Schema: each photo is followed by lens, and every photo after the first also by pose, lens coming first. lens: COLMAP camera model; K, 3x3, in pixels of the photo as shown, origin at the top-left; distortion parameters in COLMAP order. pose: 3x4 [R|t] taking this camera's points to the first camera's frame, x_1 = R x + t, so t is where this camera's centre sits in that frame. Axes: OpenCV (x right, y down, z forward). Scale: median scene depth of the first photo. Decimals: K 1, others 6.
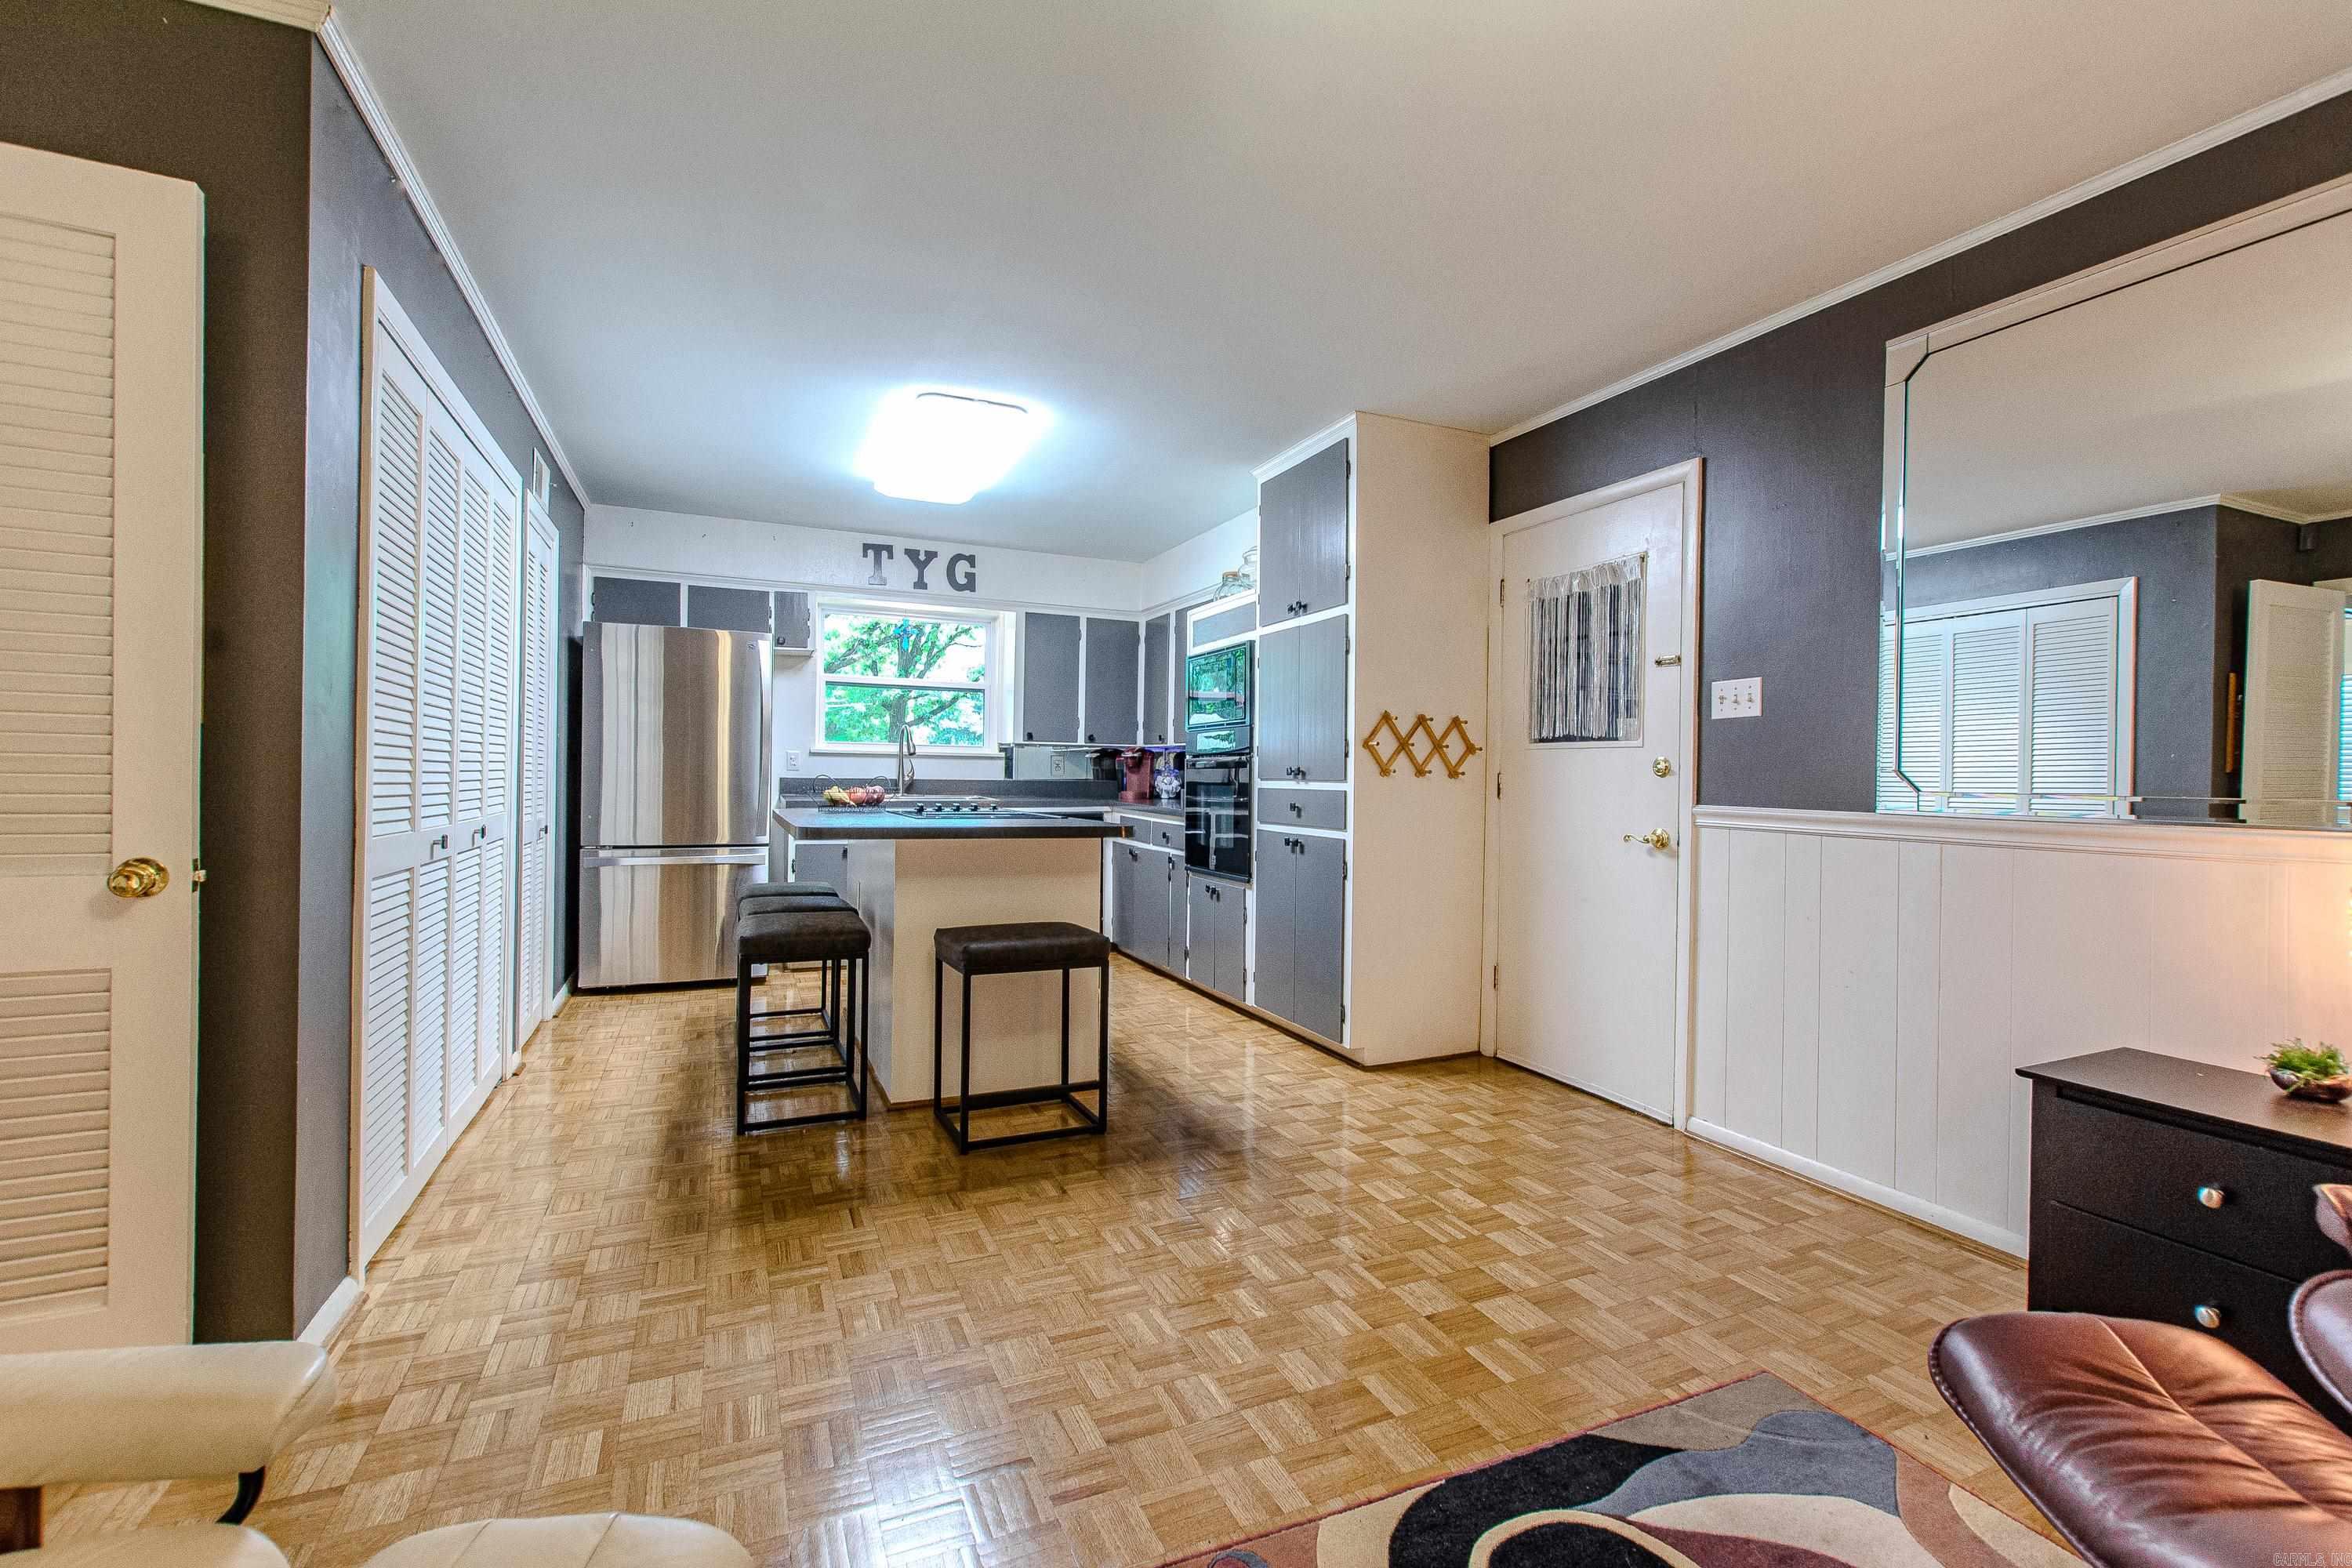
lens RADIAL K [[1003.4, 0, 1176.0], [0, 1003.4, 784.0], [0, 0, 1]] dist [-0.000166, 0.000117]
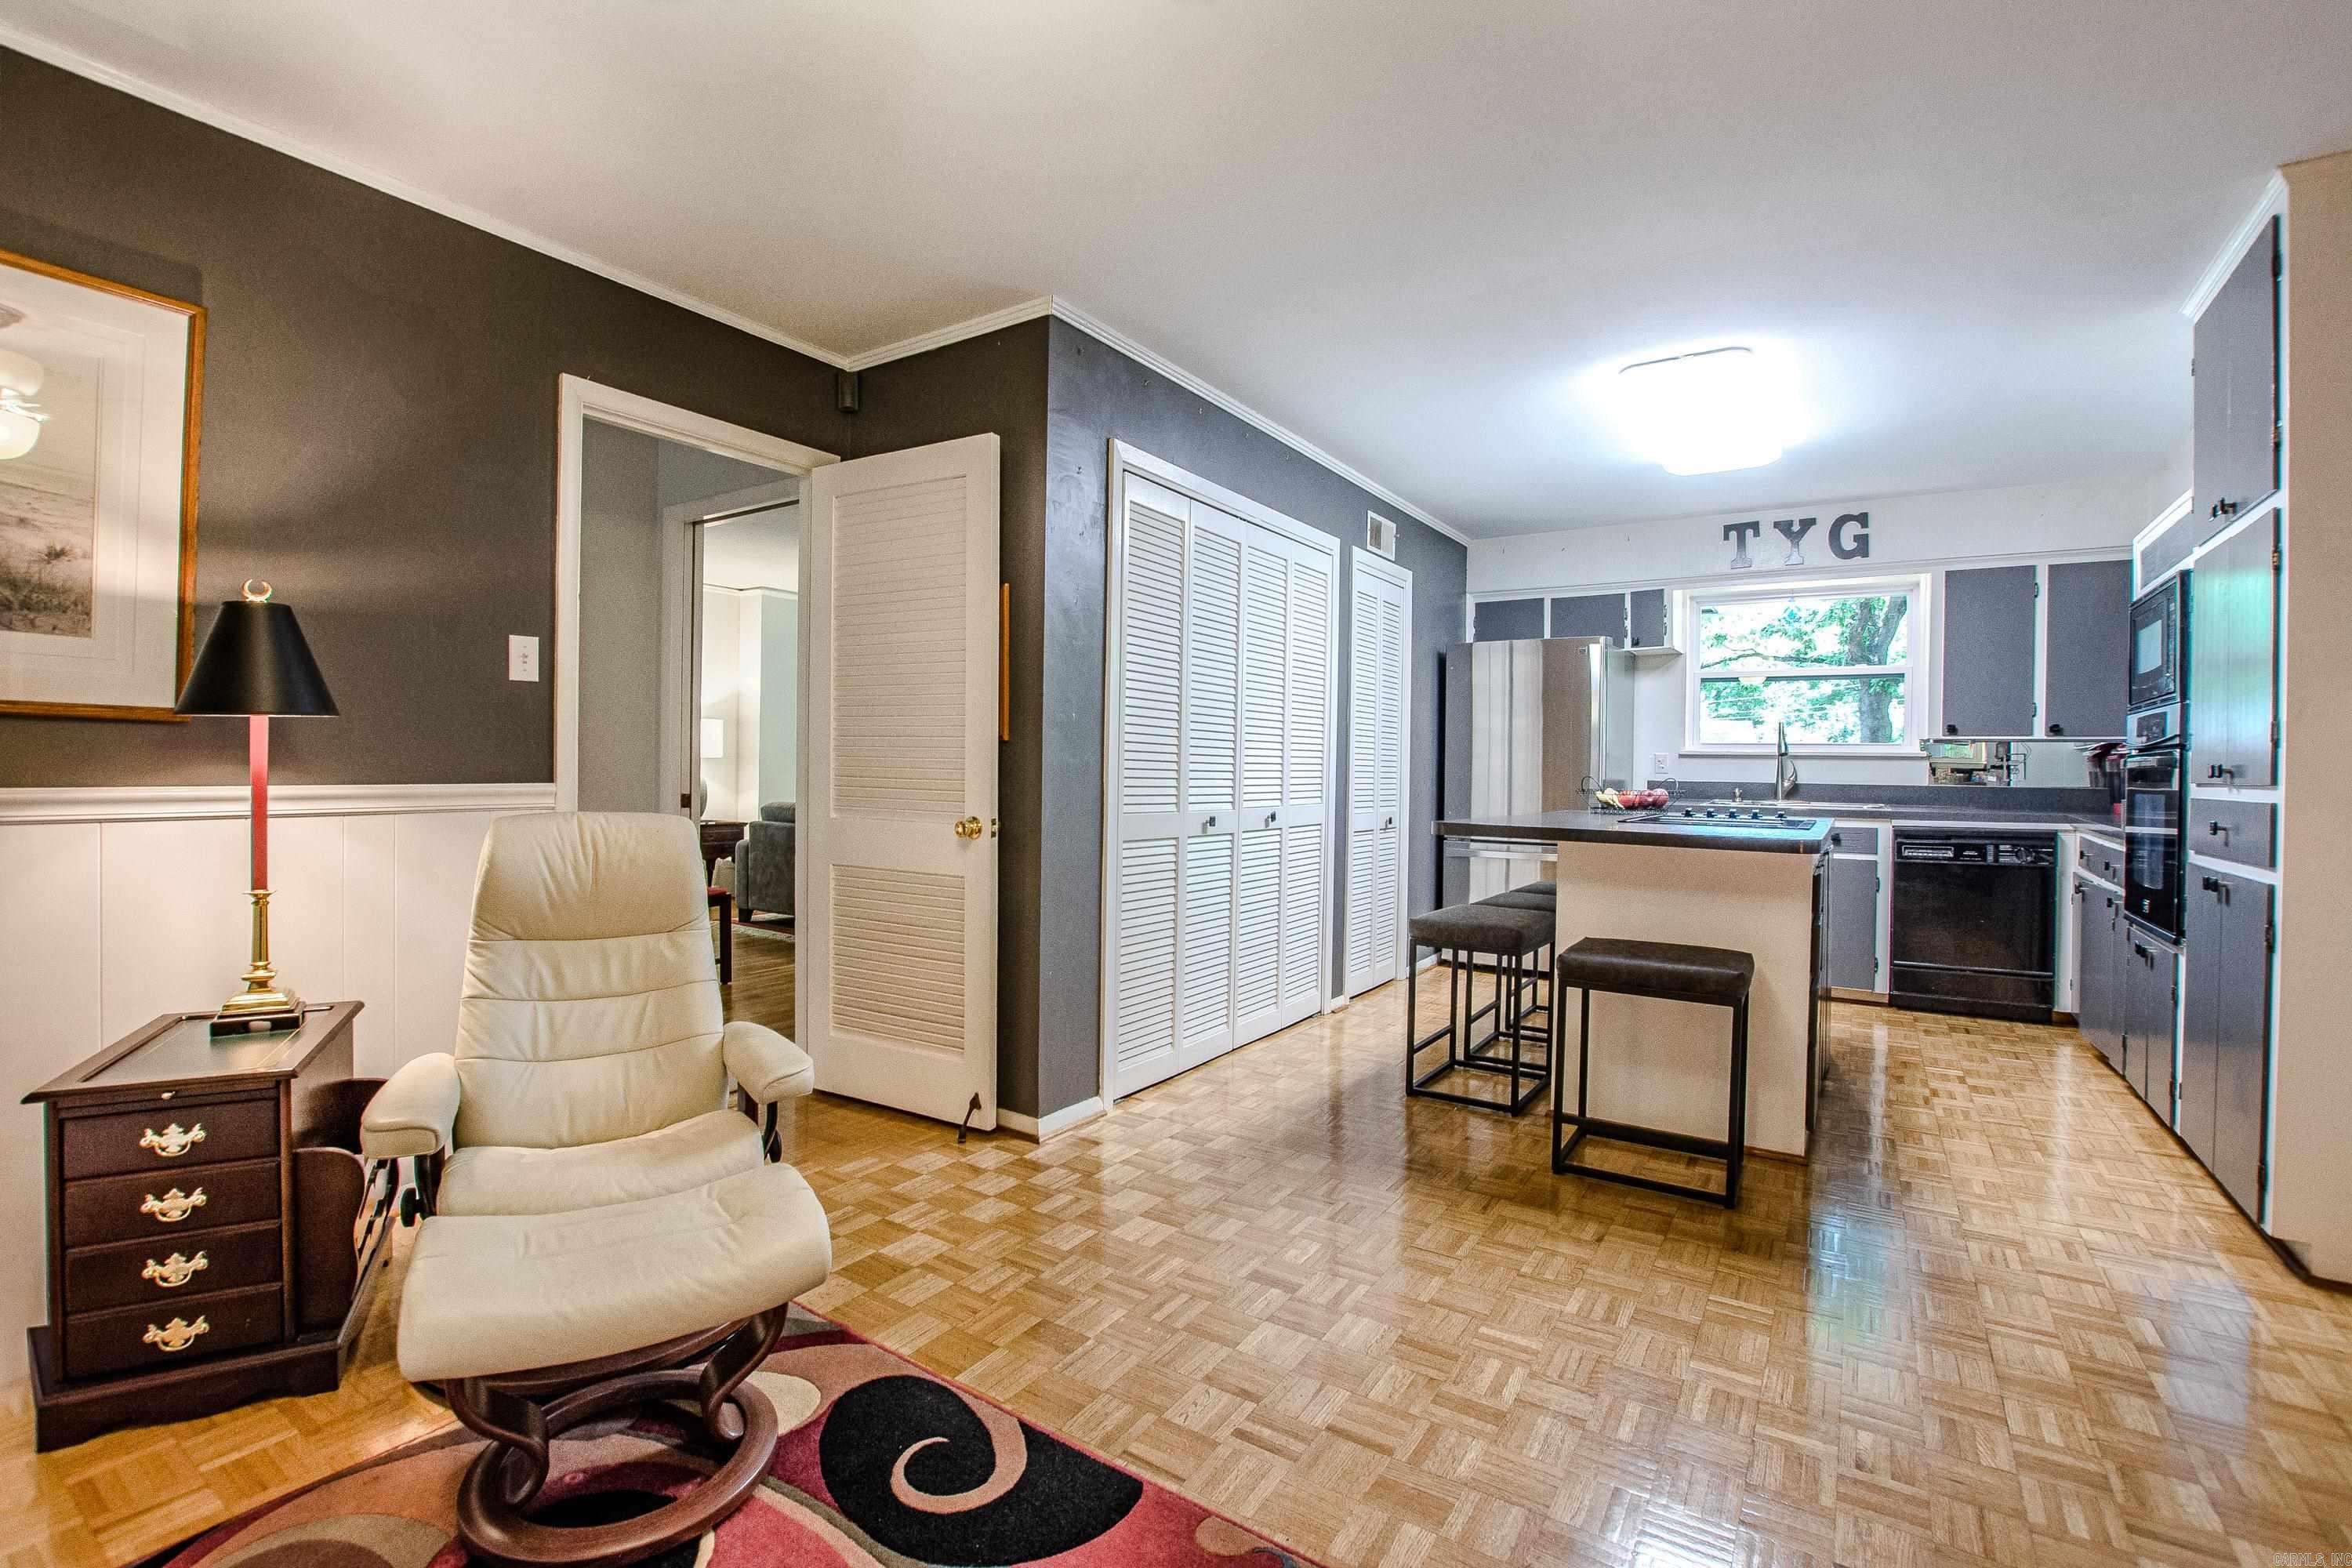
lens RADIAL K [[1035.1, 0, 1212.6], [0, 1035.1, 780.4], [0, 0, 1]] dist [-0.039378, 0.007735]
pose [[0.549074, 0.005034, -0.835758, 0.253050], [-0.013753, 0.999901, -0.003012, 0.002873], [0.835660, 0.013148, 0.549089, 0.115517]]
